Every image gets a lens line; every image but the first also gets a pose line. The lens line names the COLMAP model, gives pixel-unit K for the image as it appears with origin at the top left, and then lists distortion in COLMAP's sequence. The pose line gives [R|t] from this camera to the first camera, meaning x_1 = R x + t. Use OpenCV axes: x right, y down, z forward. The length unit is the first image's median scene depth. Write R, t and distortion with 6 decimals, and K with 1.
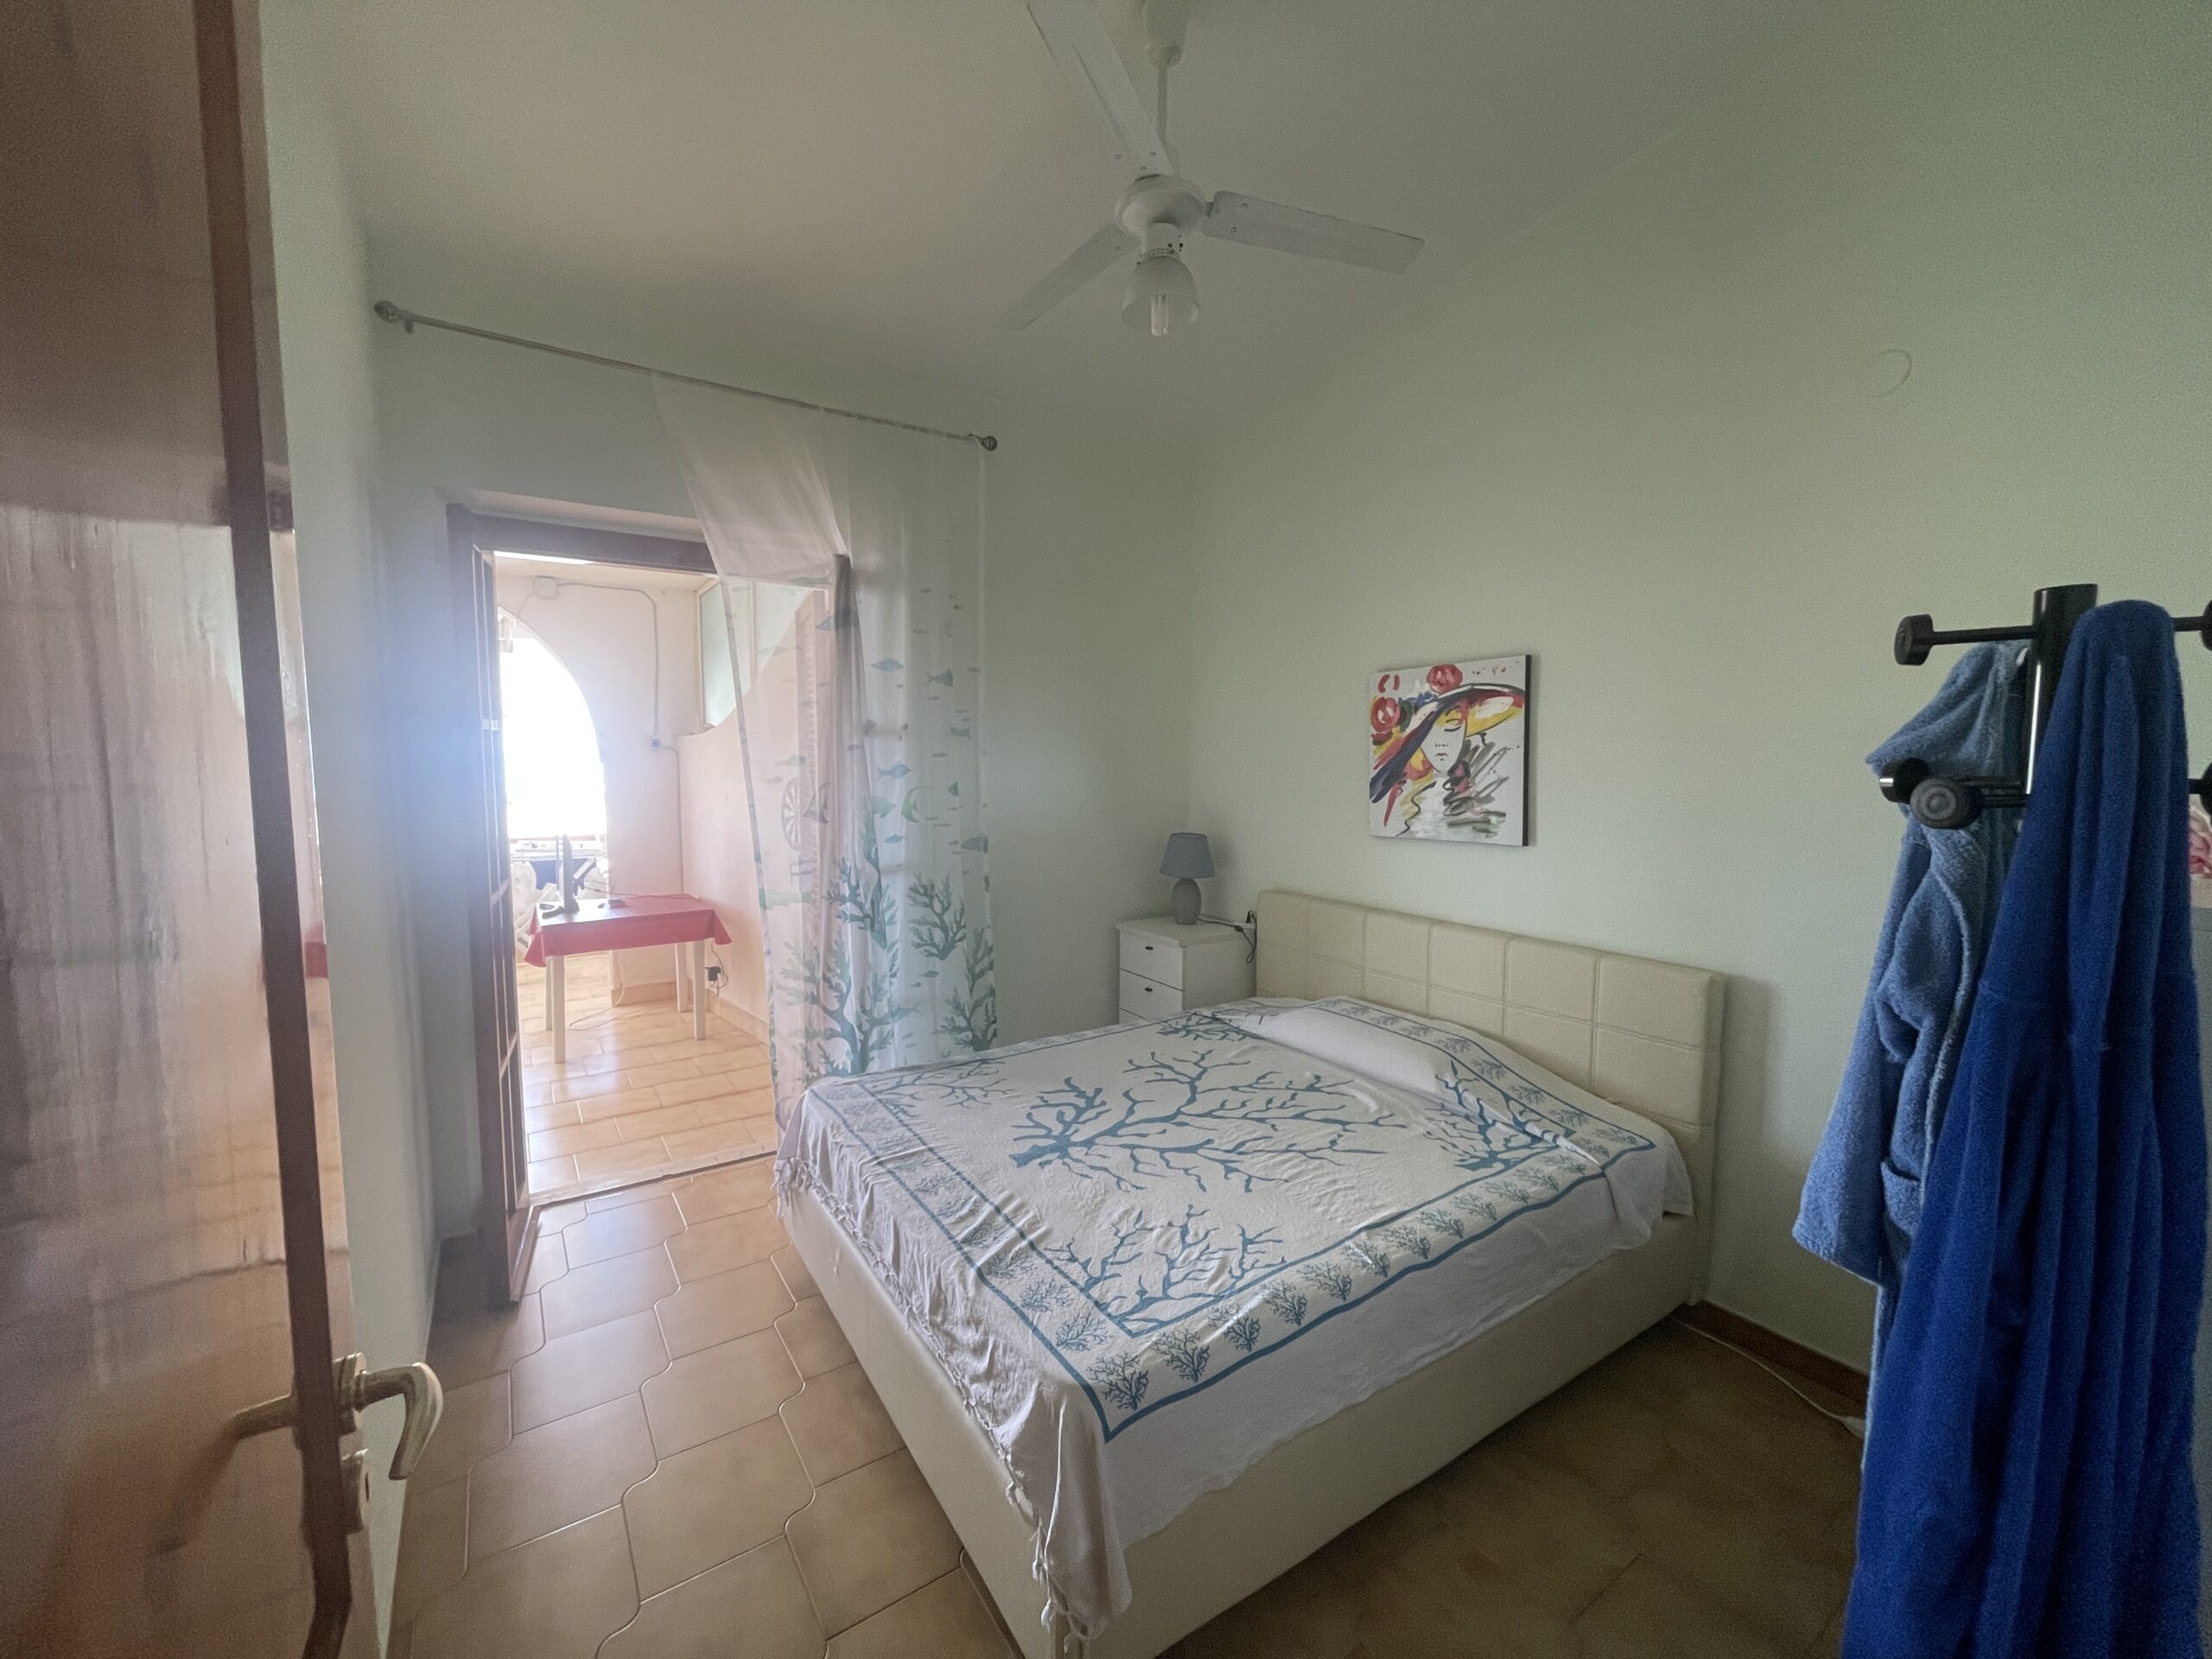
lens RADIAL K [[889.0, 0, 1095.7], [0, 889.0, 824.1], [0, 0, 1]] dist [-0.000409, -0.001741]
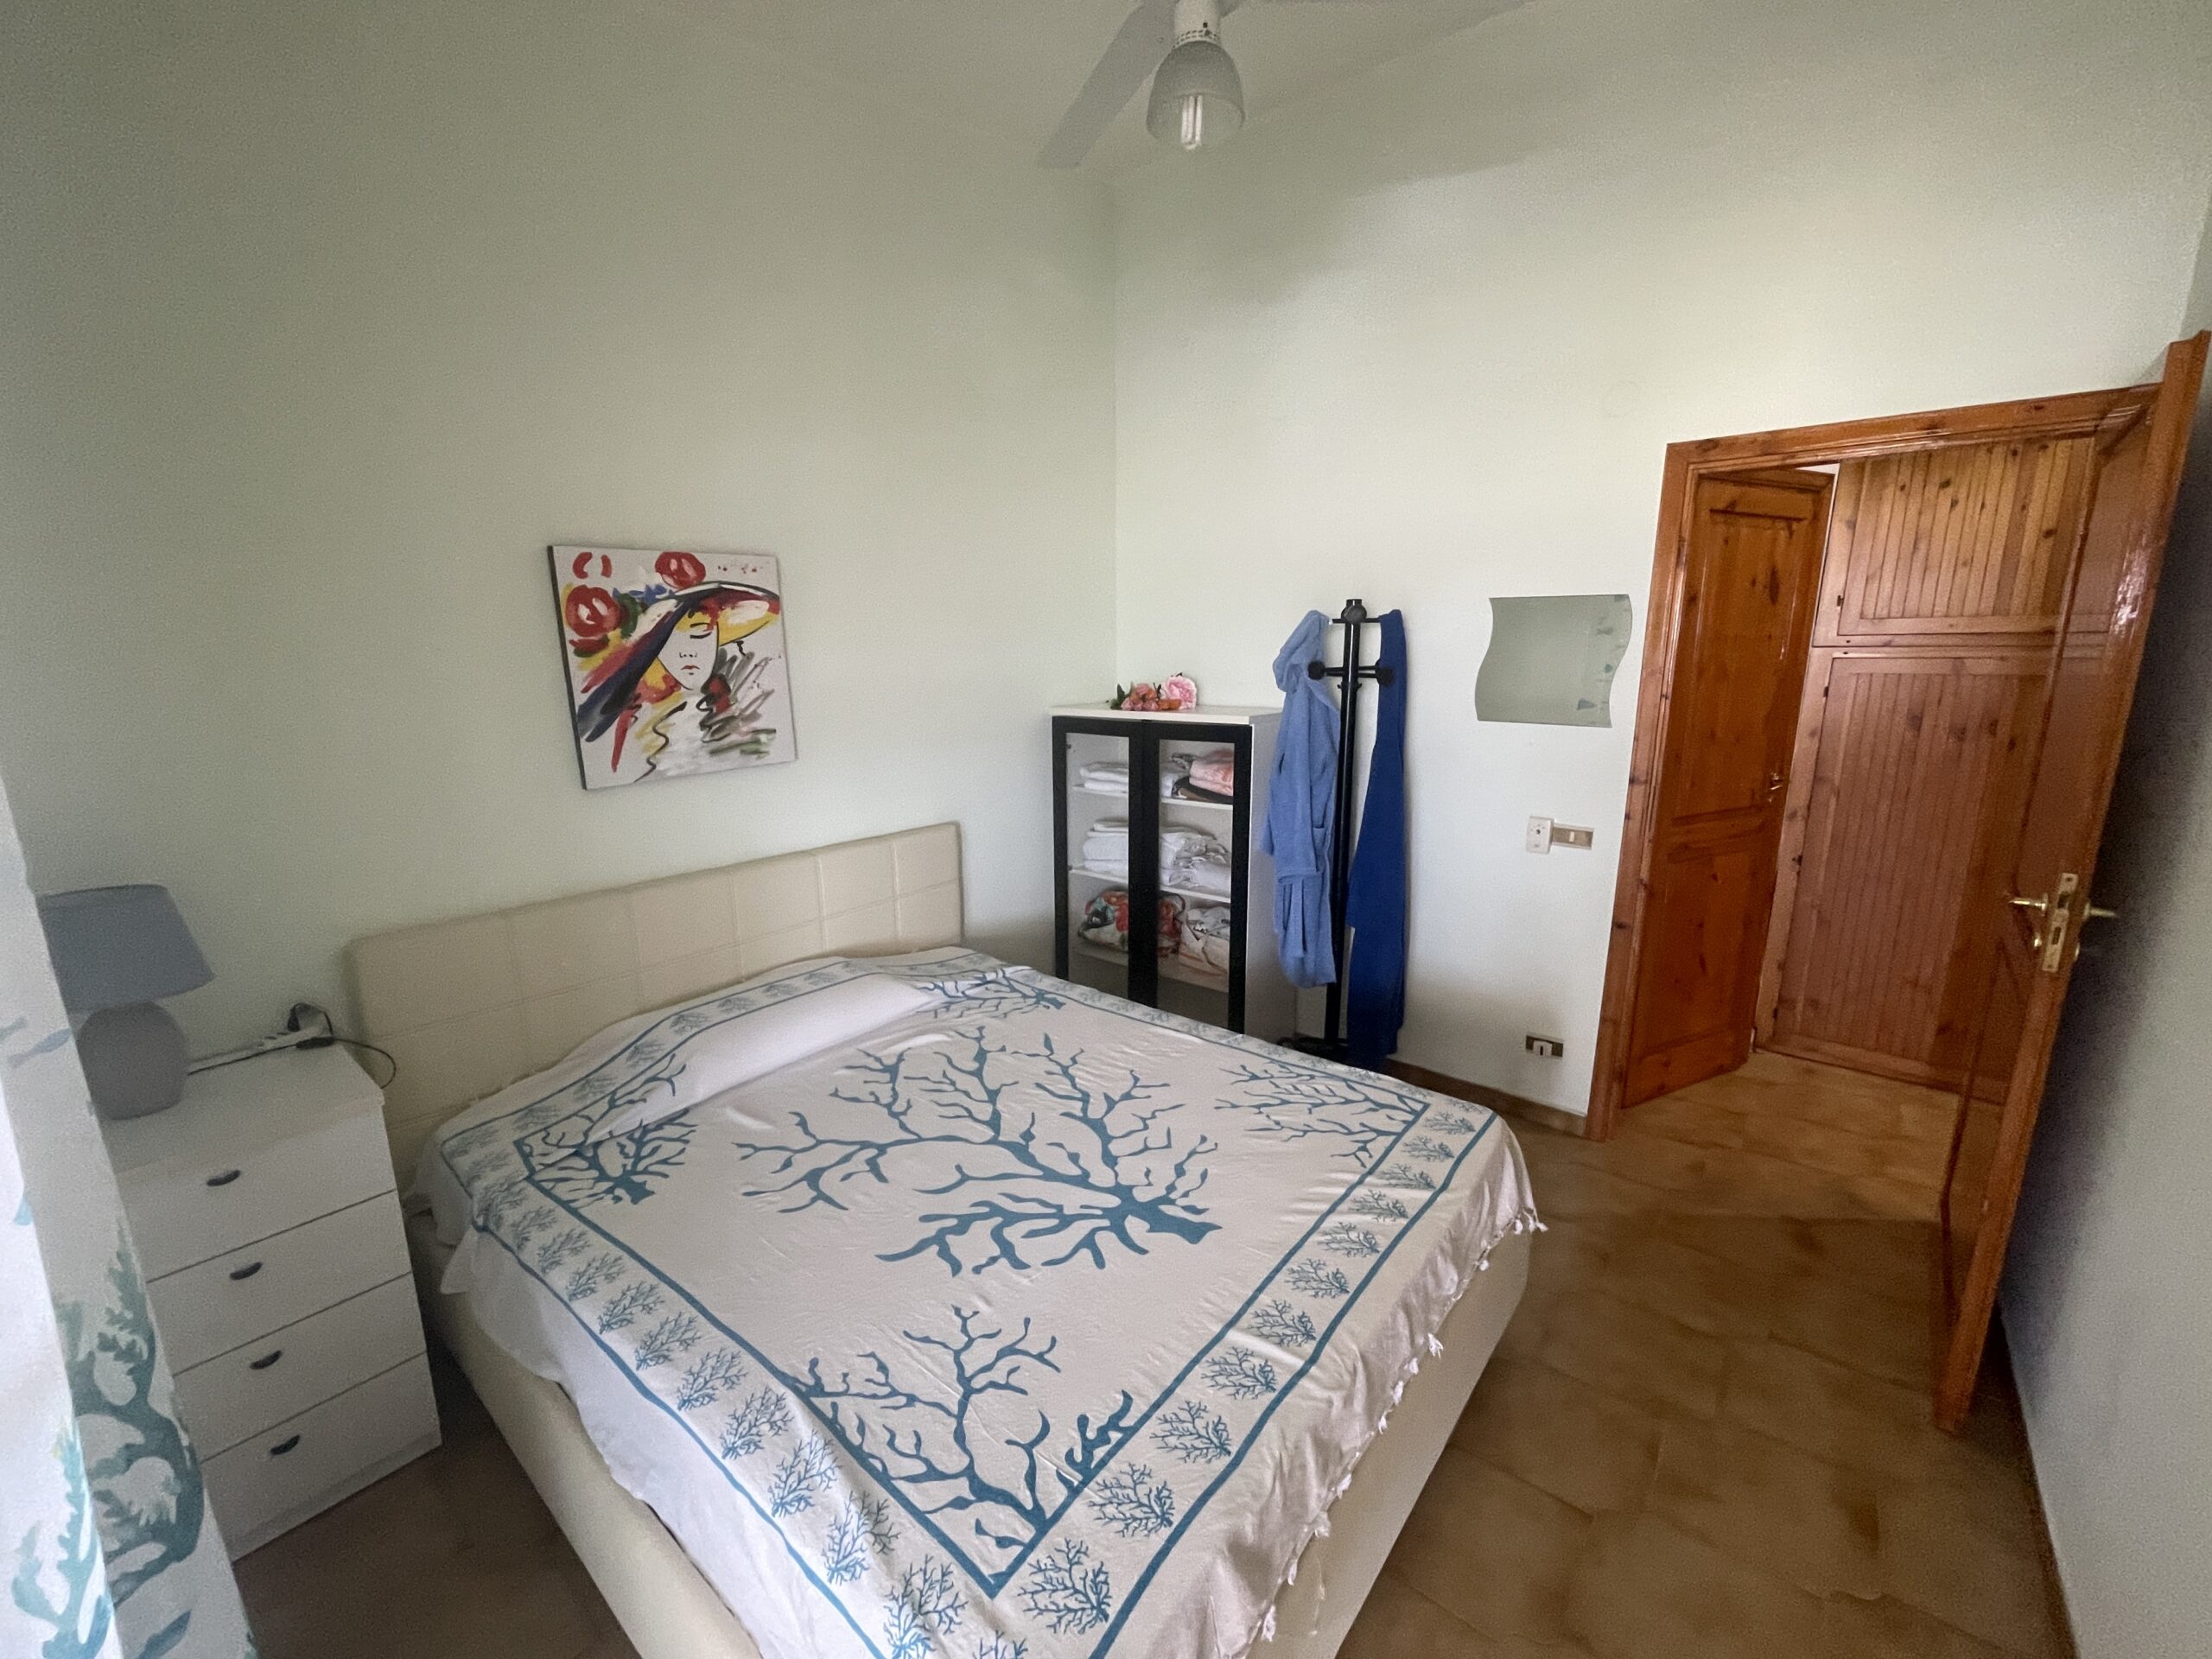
lens RADIAL K [[889.0, 0, 1092.8], [0, 889.0, 827.3], [0, 0, 1]] dist [-0.000409, -0.001741]
pose [[-0.290035, -0.194270, 0.937091, -0.515693], [0.082295, 0.970490, 0.226665, -0.094023], [-0.953471, 0.142859, -0.265488, 0.923255]]
